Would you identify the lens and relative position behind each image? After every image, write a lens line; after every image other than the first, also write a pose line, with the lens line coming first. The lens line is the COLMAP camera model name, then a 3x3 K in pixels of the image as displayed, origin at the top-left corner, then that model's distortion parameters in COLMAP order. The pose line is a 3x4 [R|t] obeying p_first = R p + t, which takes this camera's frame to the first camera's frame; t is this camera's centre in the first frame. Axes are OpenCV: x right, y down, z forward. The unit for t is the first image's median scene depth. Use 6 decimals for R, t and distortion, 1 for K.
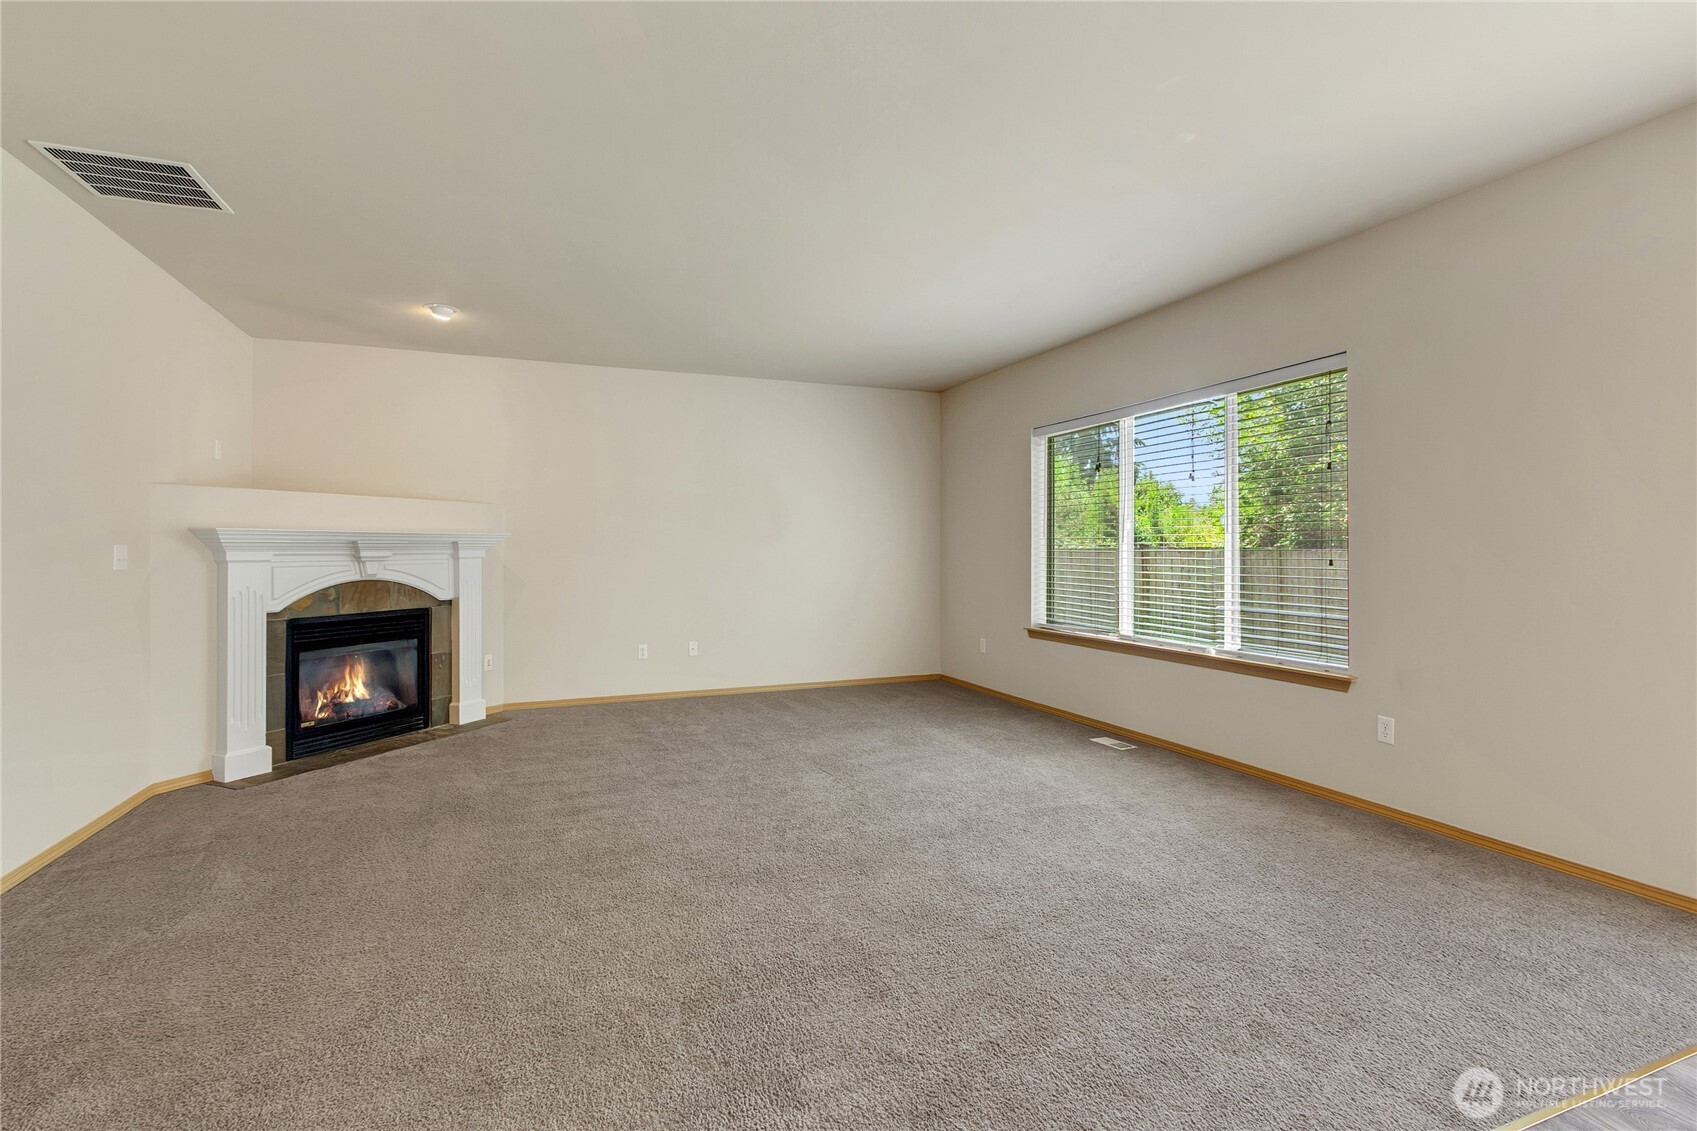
lens RADIAL K [[796.1, 0, 840.4], [0, 796.1, 536.5], [0, 0, 1]] dist [0.001579, 0.000035]
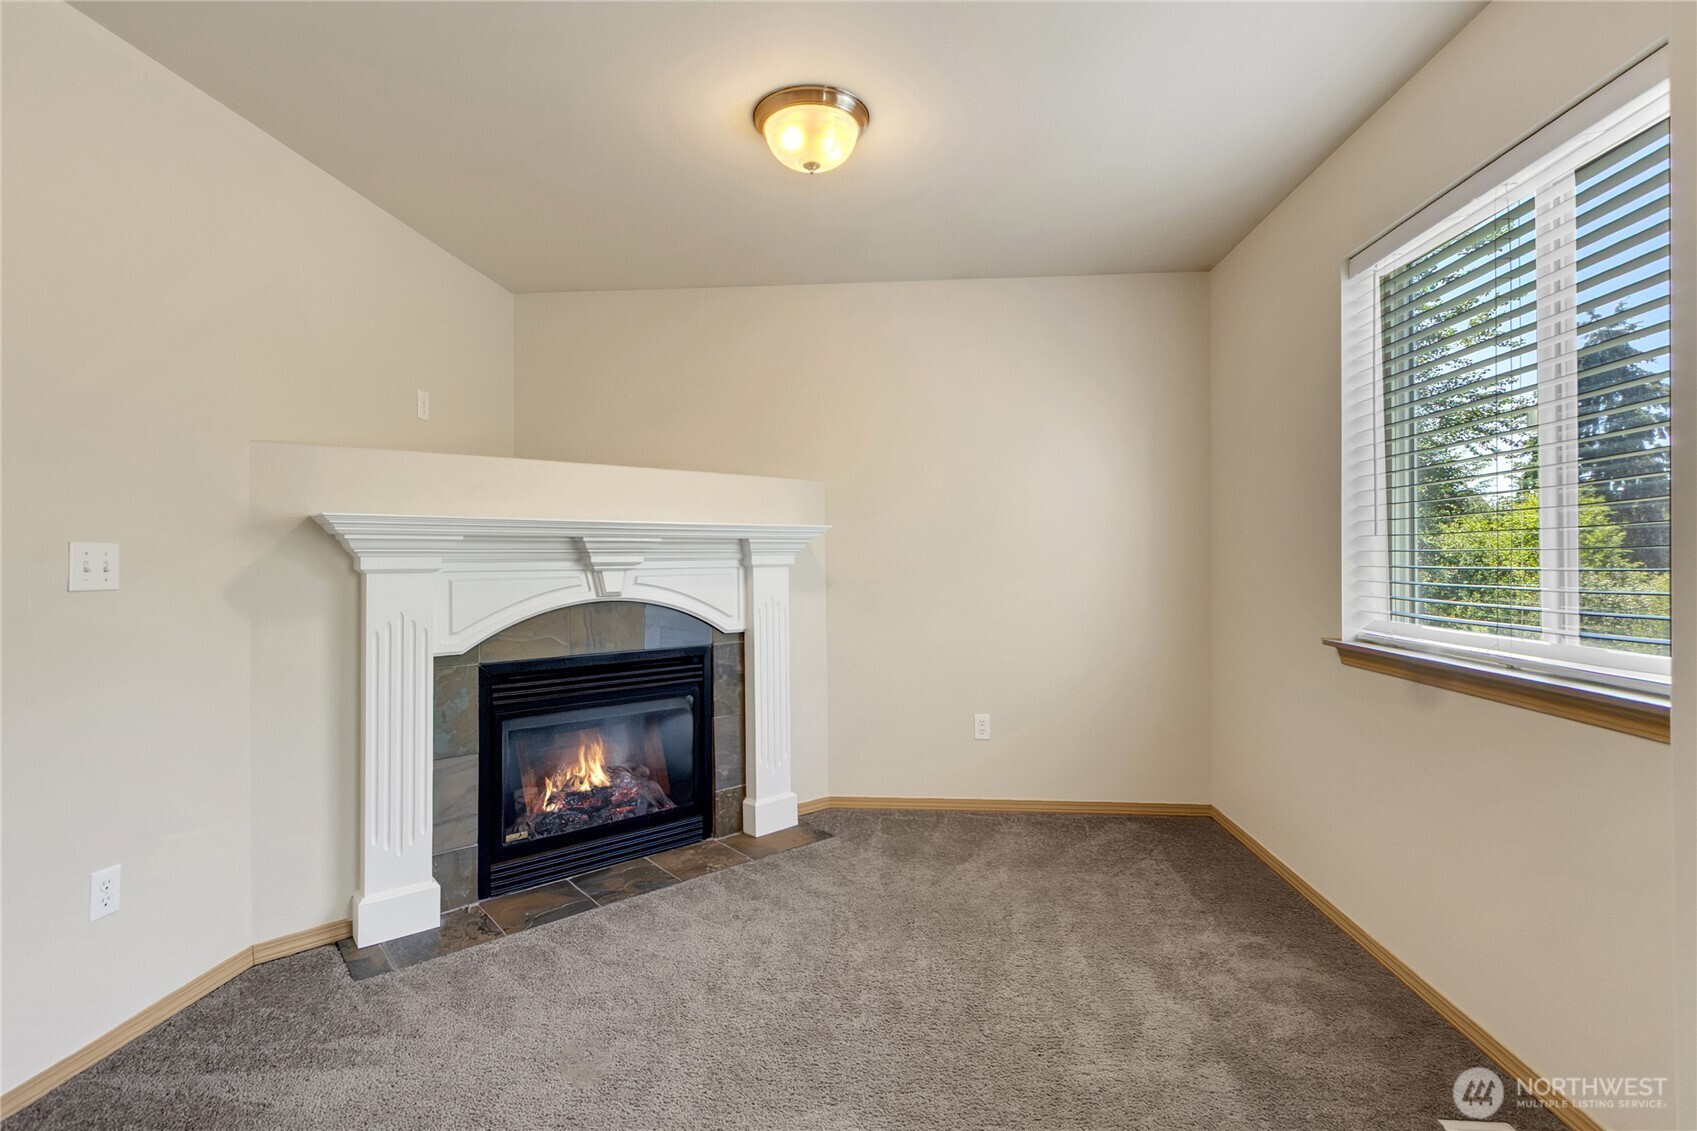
lens RADIAL K [[796.1, 0, 840.4], [0, 796.1, 536.5], [0, 0, 1]] dist [0.001579, 0.000035]
pose [[0.892532, 0.021924, -0.450452, -0.166299], [-0.012370, 0.999632, 0.024142, -0.011358], [0.450815, -0.015976, 0.892474, 0.544531]]
